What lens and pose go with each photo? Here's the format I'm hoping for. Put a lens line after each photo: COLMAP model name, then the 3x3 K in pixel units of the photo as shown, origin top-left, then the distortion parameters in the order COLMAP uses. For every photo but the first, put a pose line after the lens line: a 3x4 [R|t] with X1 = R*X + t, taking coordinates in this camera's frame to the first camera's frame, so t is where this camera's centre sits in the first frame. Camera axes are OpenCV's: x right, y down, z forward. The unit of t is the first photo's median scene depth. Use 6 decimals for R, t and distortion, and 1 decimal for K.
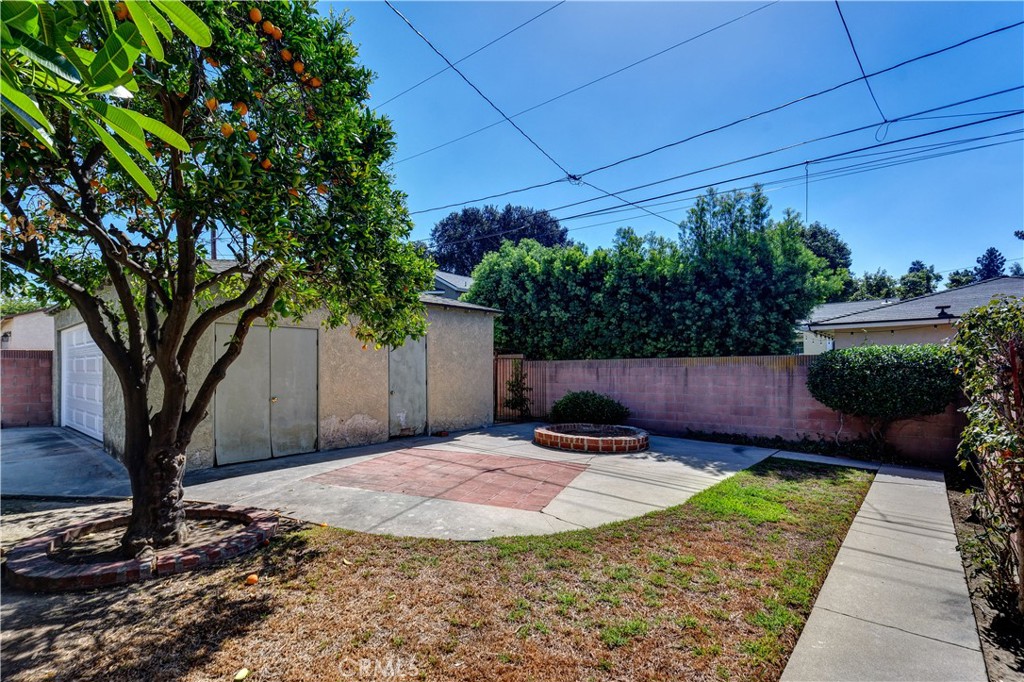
lens RADIAL K [[490.6, 0, 502.4], [0, 490.6, 366.1], [0, 0, 1]] dist [0.021184, -0.001230]
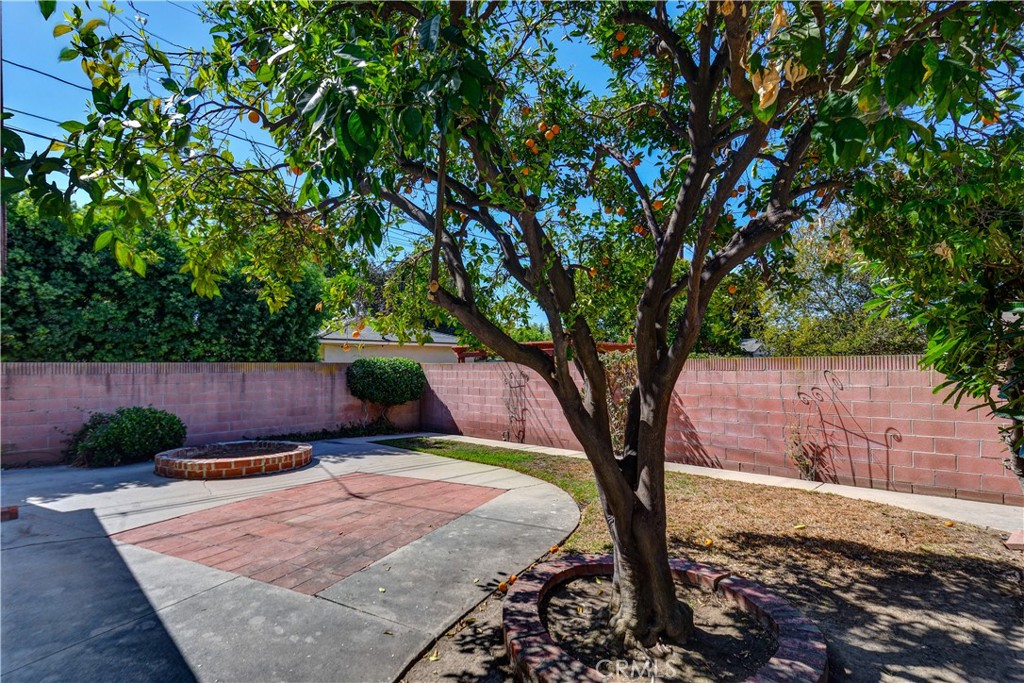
lens RADIAL K [[490.6, 0, 502.4], [0, 490.6, 366.6], [0, 0, 1]] dist [0.021184, -0.001230]
pose [[0.024417, 0.005772, 0.999685, -0.688634], [0.001129, 0.999983, -0.005801, -0.004143], [-0.999701, 0.001270, 0.024410, 0.580870]]
